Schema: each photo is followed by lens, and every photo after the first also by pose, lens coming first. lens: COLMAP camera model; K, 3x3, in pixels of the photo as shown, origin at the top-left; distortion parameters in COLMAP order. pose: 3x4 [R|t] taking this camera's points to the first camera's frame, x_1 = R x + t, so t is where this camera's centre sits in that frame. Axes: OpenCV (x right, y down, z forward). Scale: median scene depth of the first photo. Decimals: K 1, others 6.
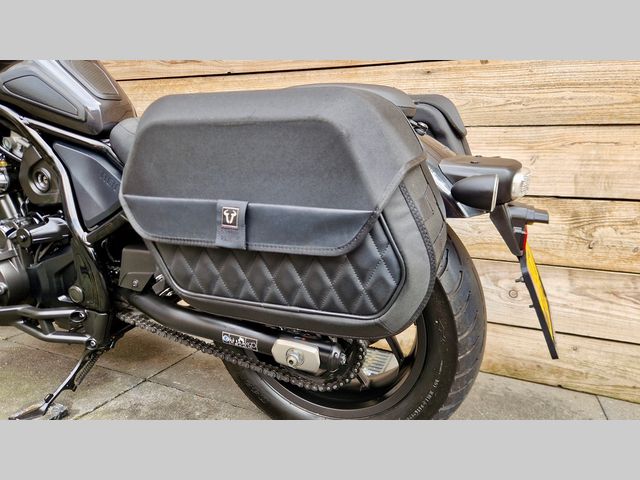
lens RADIAL K [[434.8, 0, 315.9], [0, 434.8, 239.1], [0, 0, 1]] dist [0.062406, -0.059585]
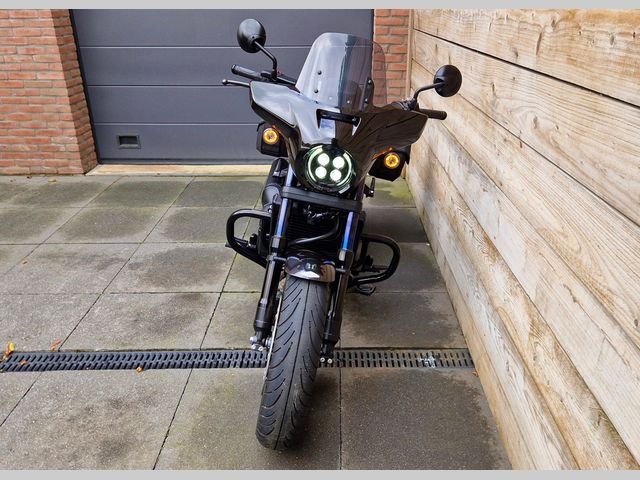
lens RADIAL K [[549.7, 0, 323.2], [0, 549.7, 230.5], [0, 0, 1]] dist [0.052991, -0.007624]
pose [[0.351984, 0.319478, -0.879796, 1.673848], [-0.108405, 0.947536, 0.300707, -0.658767], [0.929707, -0.010470, 0.368151, 0.134438]]
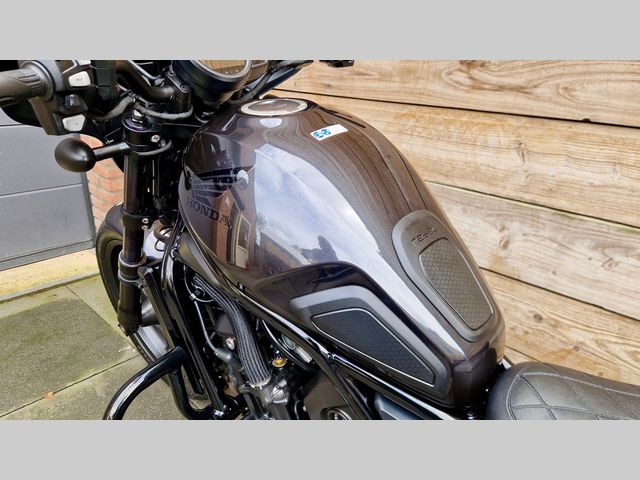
lens RADIAL K [[434.8, 0, 315.9], [0, 434.8, 239.1], [0, 0, 1]] dist [0.062406, -0.059585]
pose [[0.935627, 0.138408, -0.324723, -0.477987], [-0.061685, 0.969876, 0.235660, -0.511490], [0.347559, -0.200460, 0.915980, 0.466526]]
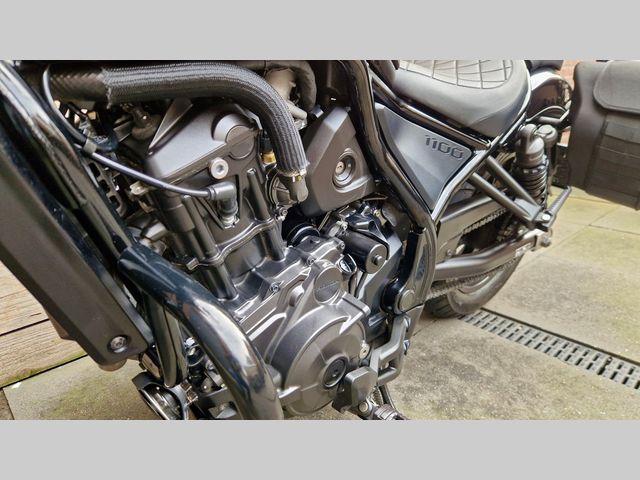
lens RADIAL K [[434.8, 0, 315.9], [0, 434.8, 239.1], [0, 0, 1]] dist [0.062406, -0.059585]
pose [[0.413477, -0.347908, 0.841425, -1.160427], [0.177830, 0.937181, 0.300115, -0.225959], [-0.892980, 0.025540, 0.449371, 0.746045]]
